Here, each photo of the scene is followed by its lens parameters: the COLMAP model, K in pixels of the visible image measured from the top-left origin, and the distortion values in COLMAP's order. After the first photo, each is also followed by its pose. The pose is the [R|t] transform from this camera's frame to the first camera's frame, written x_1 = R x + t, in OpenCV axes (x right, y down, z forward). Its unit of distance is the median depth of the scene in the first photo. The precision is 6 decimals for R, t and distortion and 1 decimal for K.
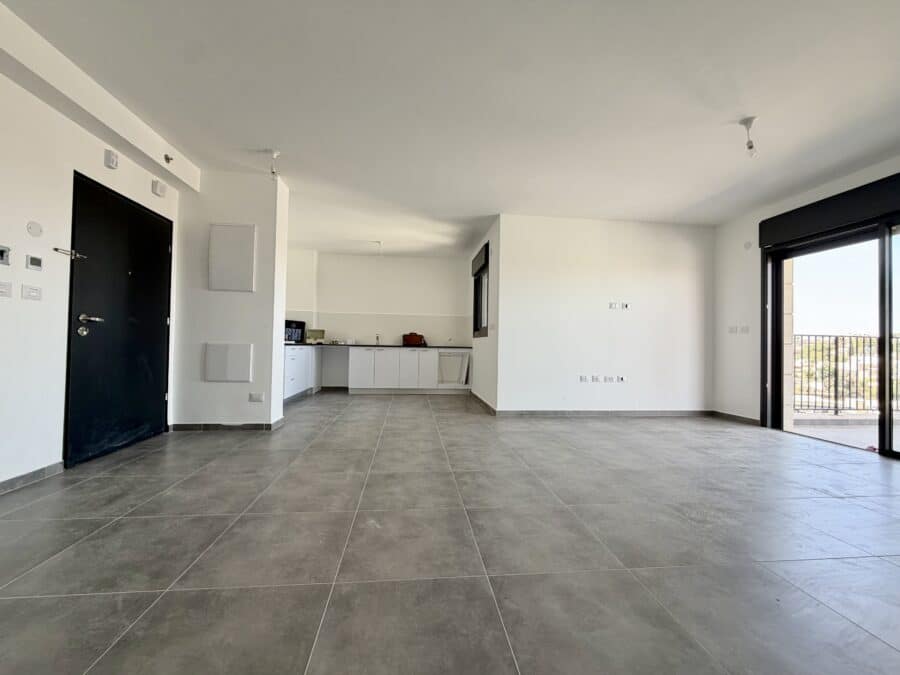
lens RADIAL K [[365.8, 0, 451.6], [0, 365.8, 337.2], [0, 0, 1]] dist [-0.001218, -0.000012]
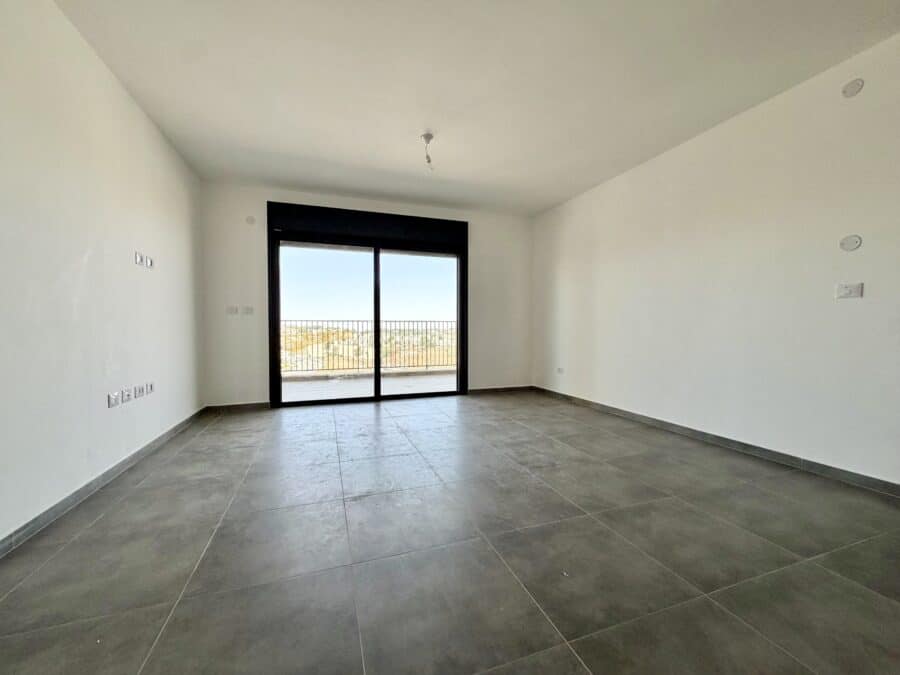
lens RADIAL K [[365.8, 0, 452.7], [0, 365.8, 331.1], [0, 0, 1]] dist [-0.001218, -0.000012]
pose [[-0.229532, -0.016403, 0.973163, -0.391790], [-0.013940, 0.999811, 0.013564, 0.021051], [-0.973201, -0.010453, -0.229718, 1.341066]]
